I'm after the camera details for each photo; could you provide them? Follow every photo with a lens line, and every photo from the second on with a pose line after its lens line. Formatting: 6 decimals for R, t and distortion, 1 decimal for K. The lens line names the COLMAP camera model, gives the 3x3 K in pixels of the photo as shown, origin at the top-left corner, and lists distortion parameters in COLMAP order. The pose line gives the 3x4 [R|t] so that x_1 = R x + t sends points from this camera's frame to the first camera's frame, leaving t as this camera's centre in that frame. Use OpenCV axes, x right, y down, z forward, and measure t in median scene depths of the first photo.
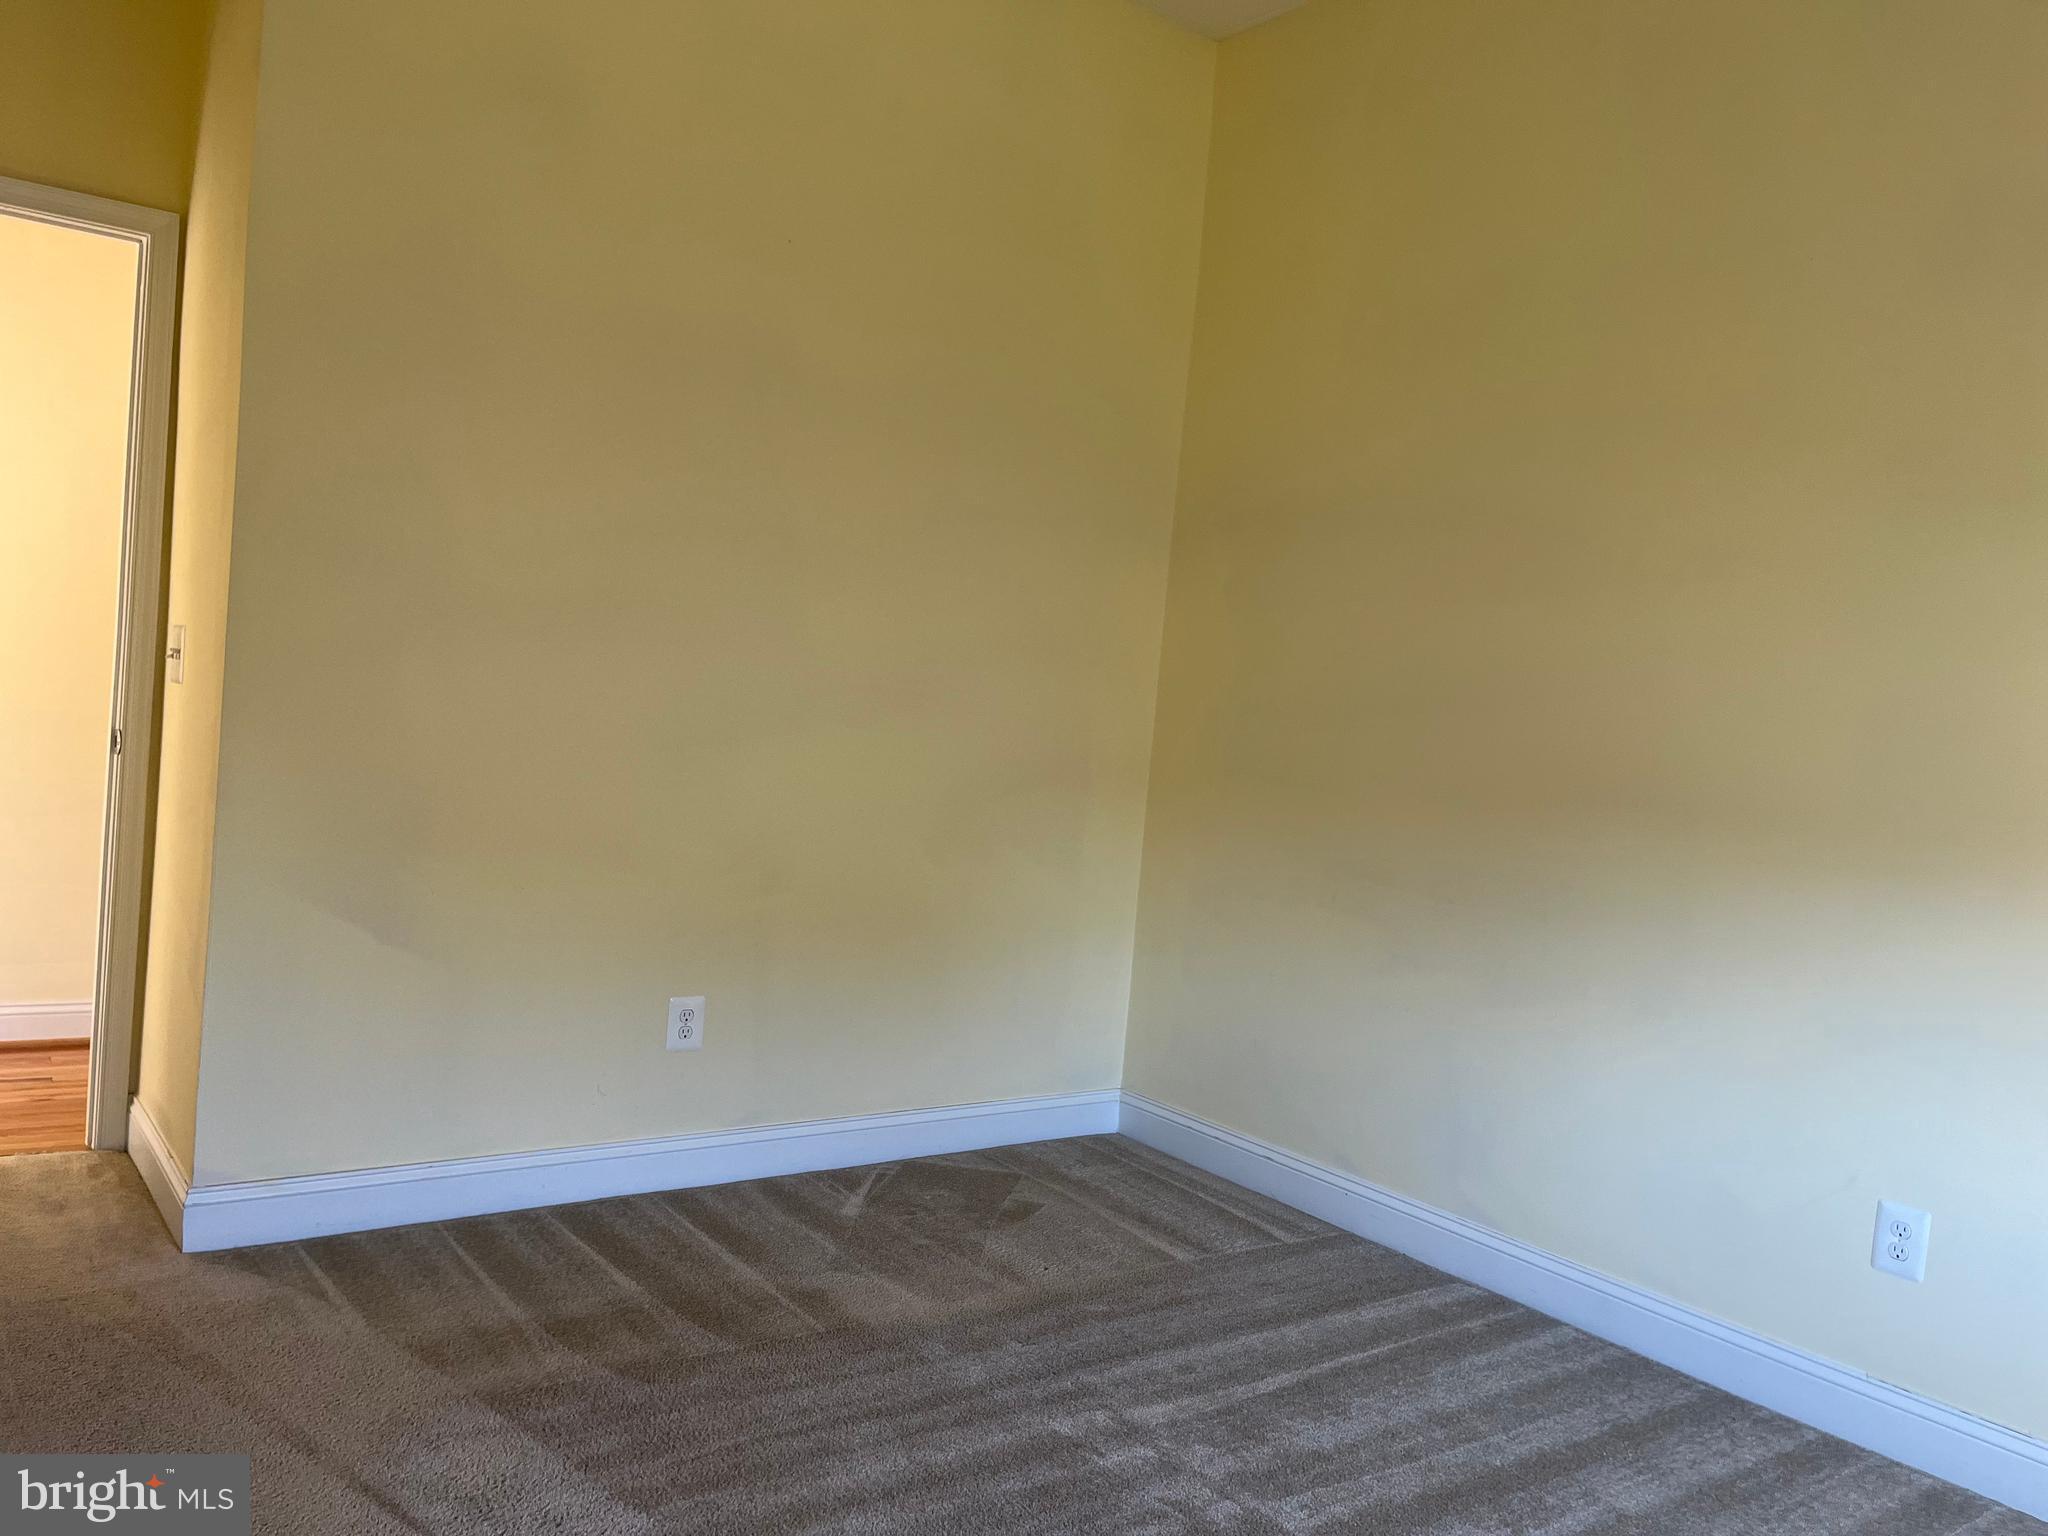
lens RADIAL K [[1550.7, 0, 1023.8], [0, 1550.7, 774.9], [0, 0, 1]] dist [0.051141, -0.048889]
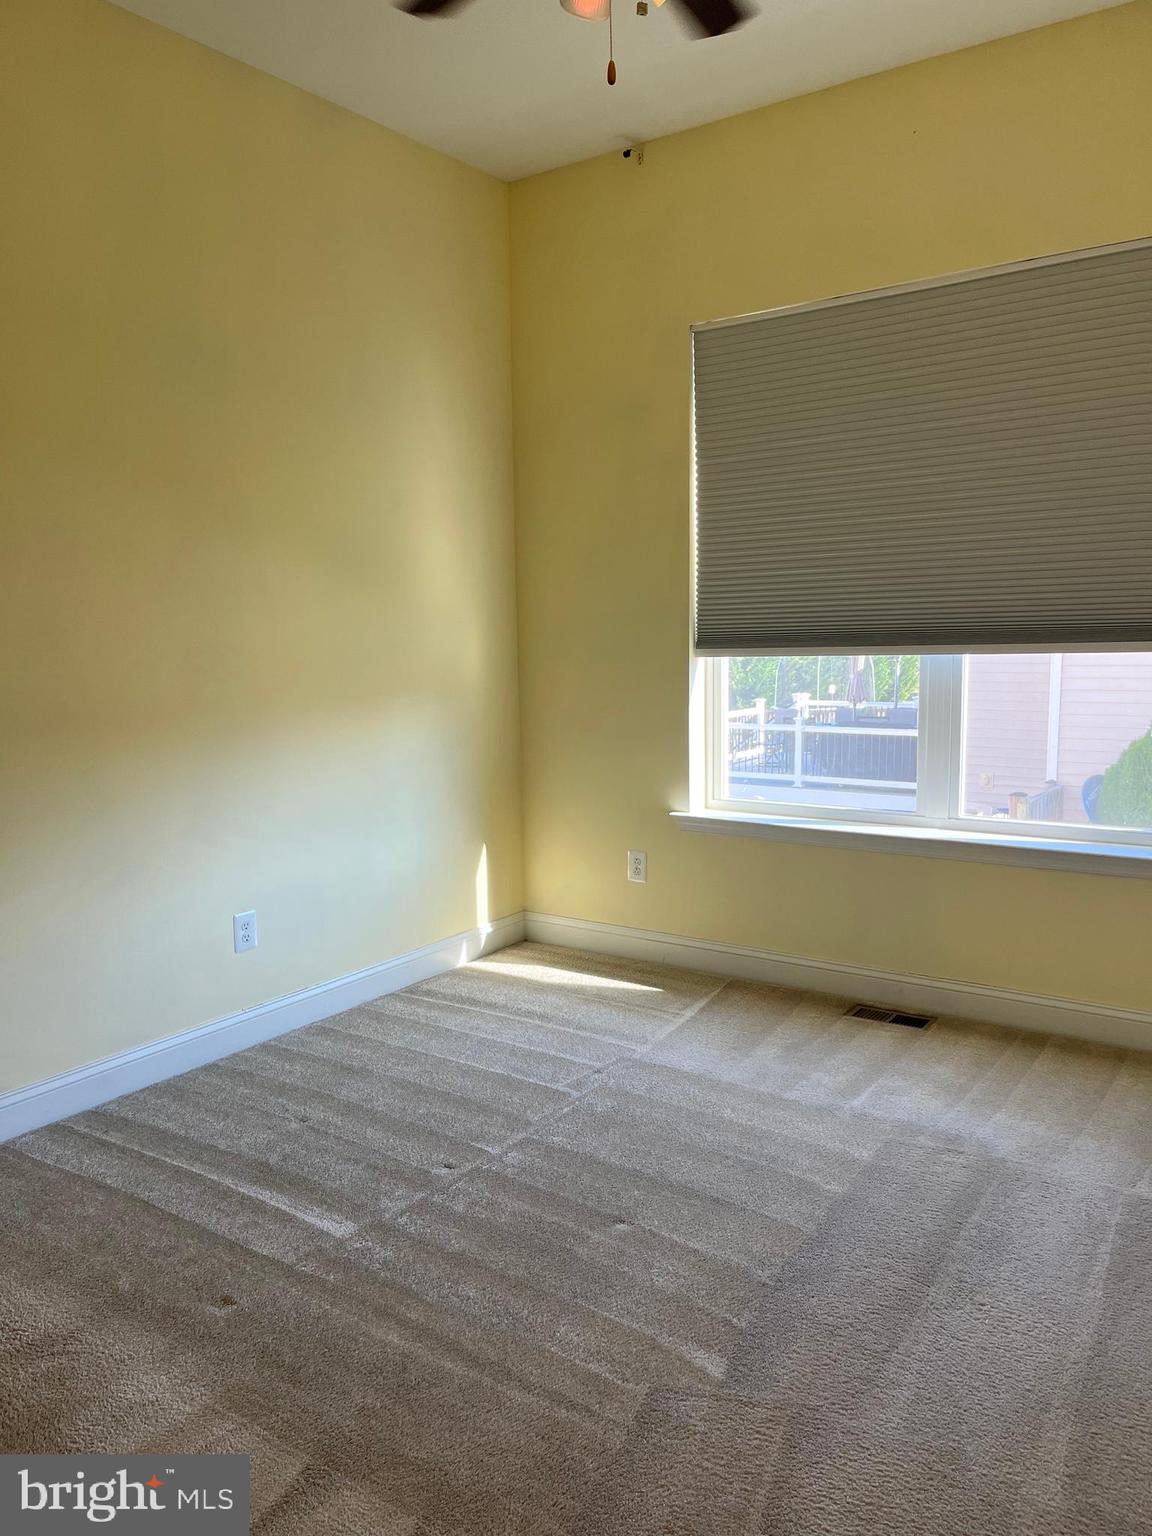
lens RADIAL K [[1163.0, 0, 576.0], [0, 1163.0, 768.0], [0, 0, 1]] dist [0.051141, -0.048889]
pose [[-0.299214, -0.203709, 0.932187, -0.785429], [0.039803, 0.973430, 0.225497, -0.180229], [-0.953355, 0.104576, -0.283156, 0.991786]]
